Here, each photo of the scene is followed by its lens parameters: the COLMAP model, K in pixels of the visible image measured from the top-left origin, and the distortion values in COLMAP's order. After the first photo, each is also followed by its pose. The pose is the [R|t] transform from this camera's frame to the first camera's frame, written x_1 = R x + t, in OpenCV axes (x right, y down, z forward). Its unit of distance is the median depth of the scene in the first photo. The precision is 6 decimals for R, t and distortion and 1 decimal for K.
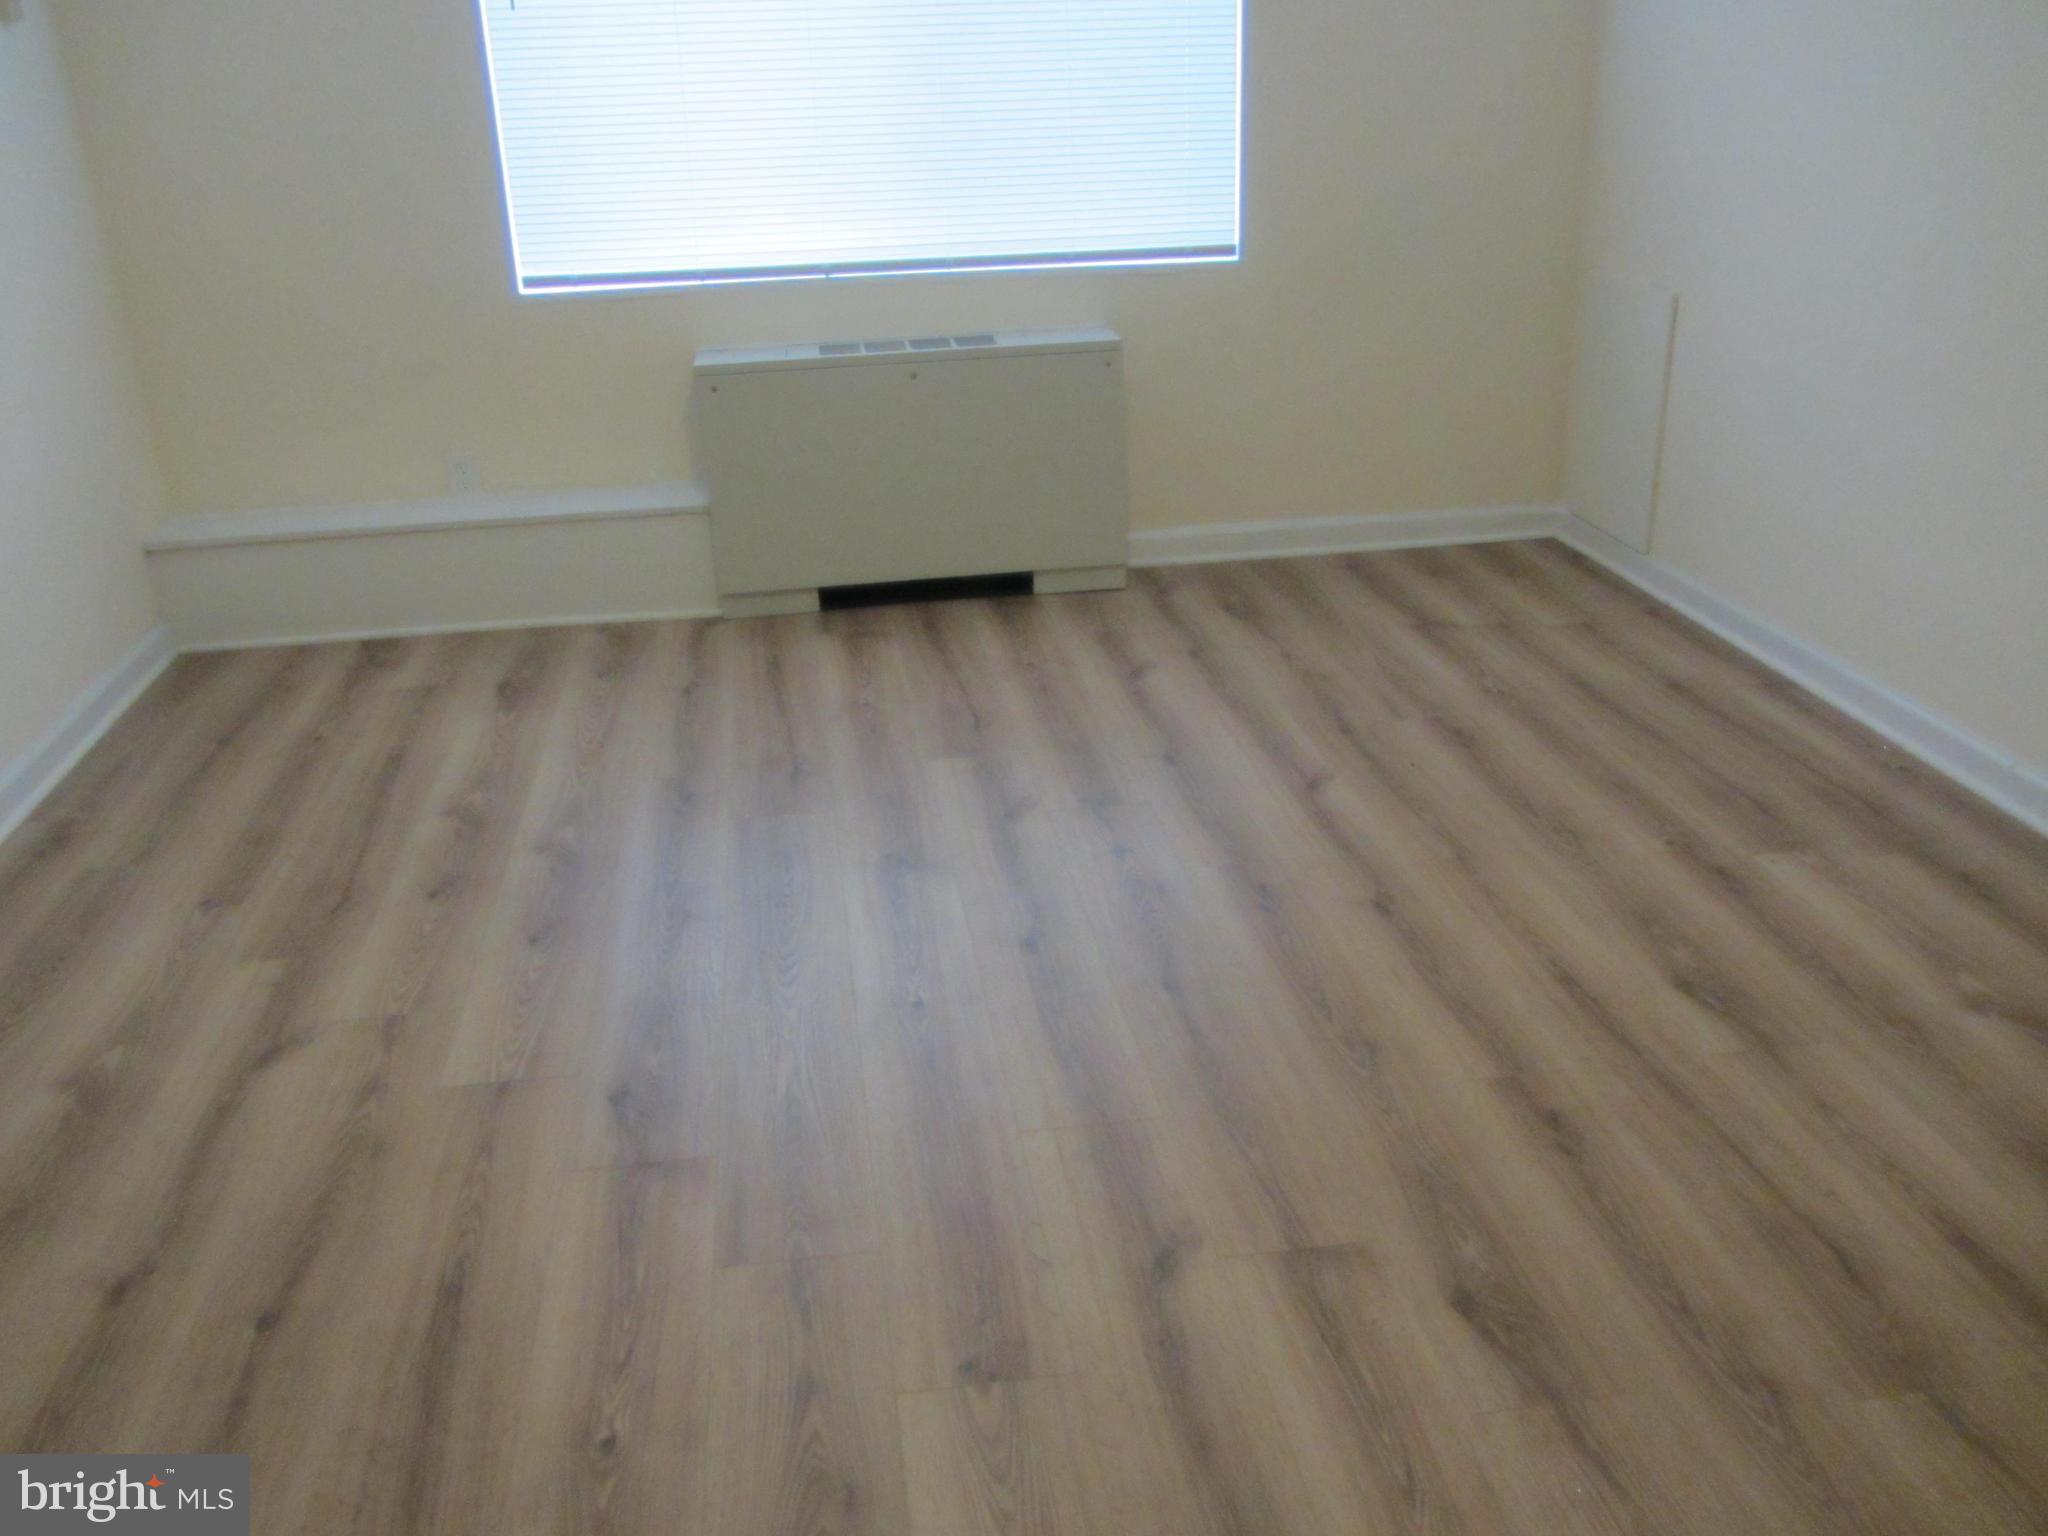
lens RADIAL K [[1698.6, 0, 1049.7], [0, 1698.6, 739.5], [0, 0, 1]] dist [-0.019303, 0.002156]
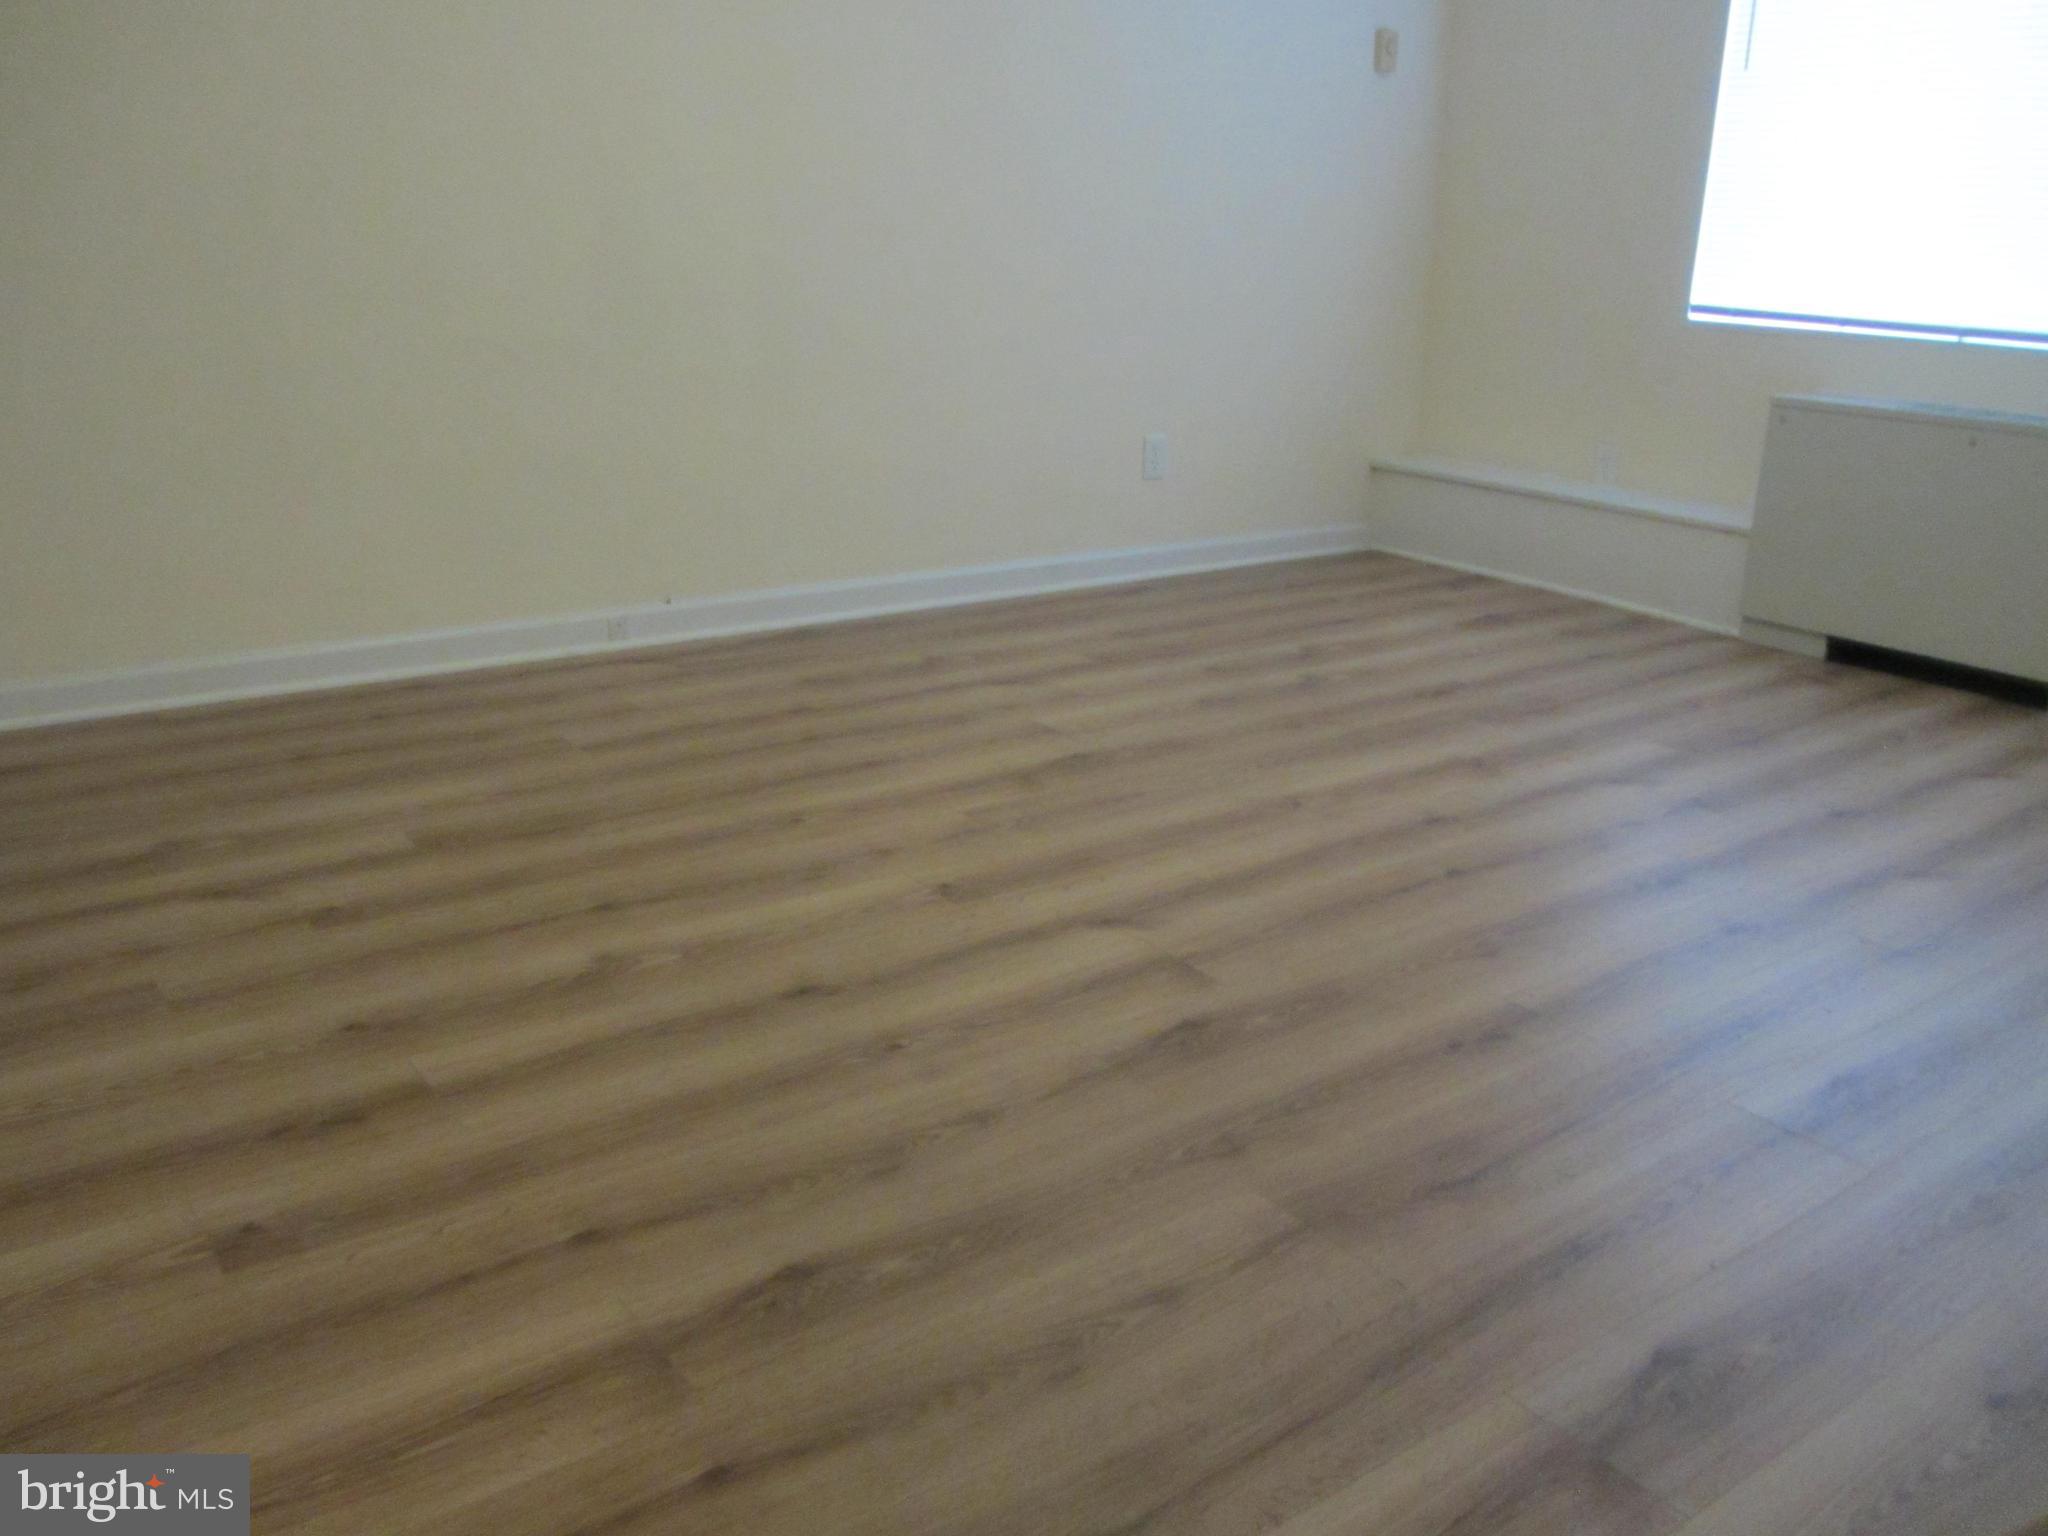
lens RADIAL K [[1704.4, 0, 1027.4], [0, 1704.4, 755.9], [0, 0, 1]] dist [-0.034114, 0.004404]
pose [[0.484204, 0.314260, -0.816570, 0.521775], [-0.373377, 0.918242, 0.131987, 0.022328], [0.791288, 0.240980, 0.561954, 0.093472]]
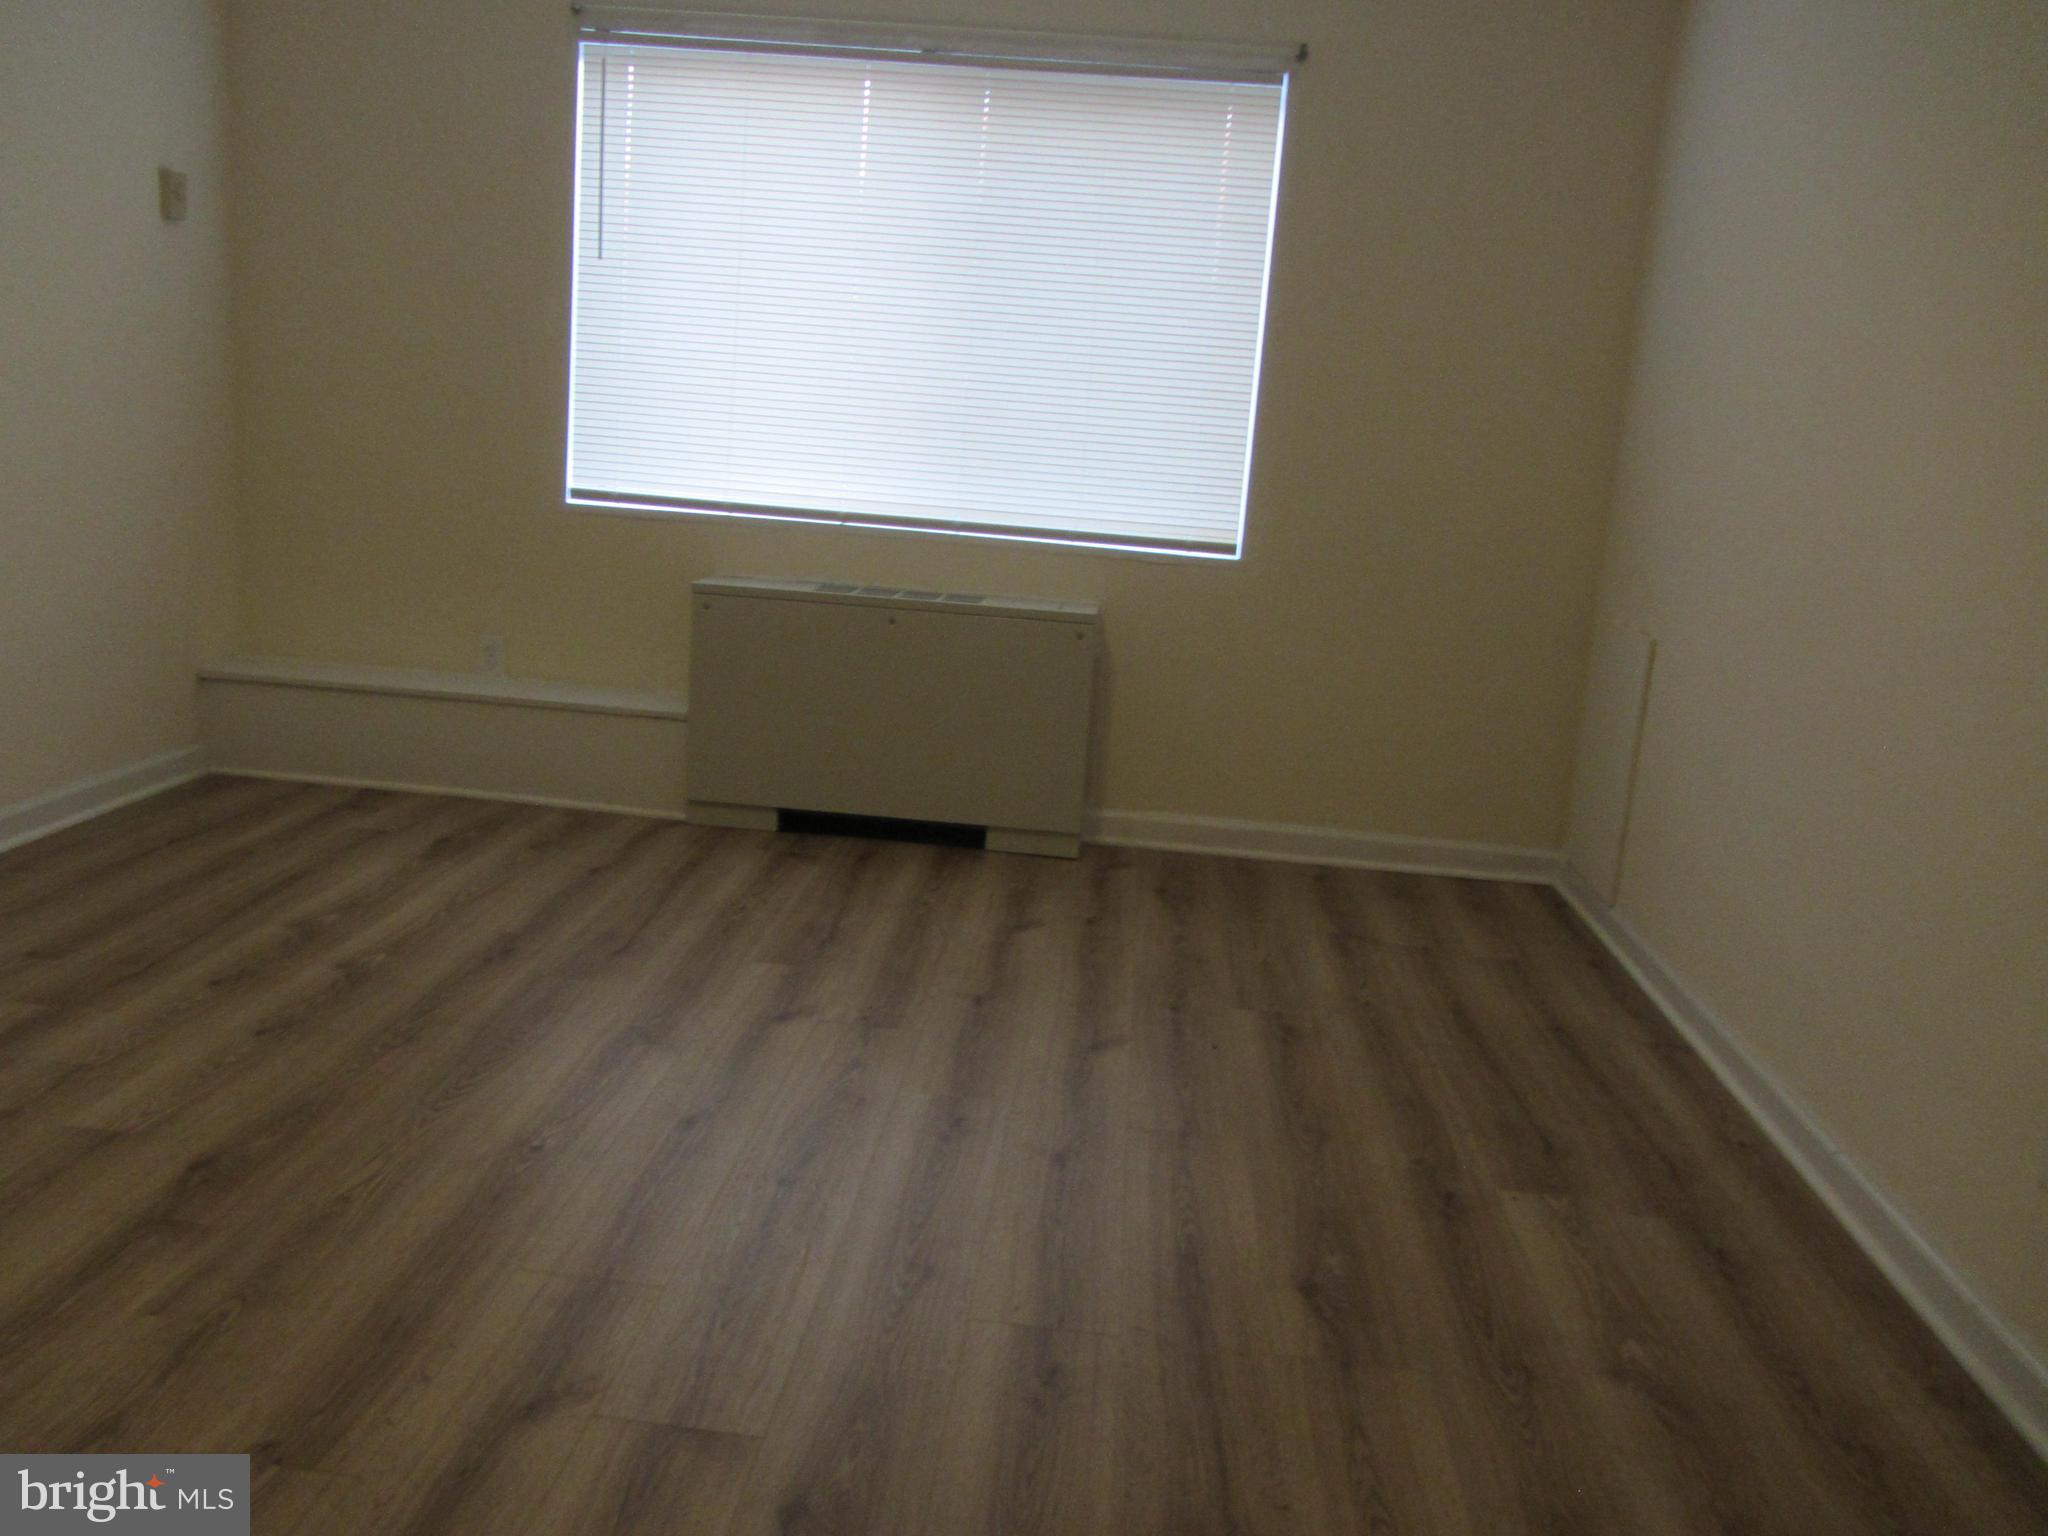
lens RADIAL K [[1712.7, 0, 1036.6], [0, 1712.7, 707.5], [0, 0, 1]] dist [-0.016064, -0.001481]
pose [[0.970423, 0.140868, -0.196051, 0.234273], [-0.180413, 0.962787, -0.201228, 0.035798], [0.160409, 0.230646, 0.959725, 0.015365]]
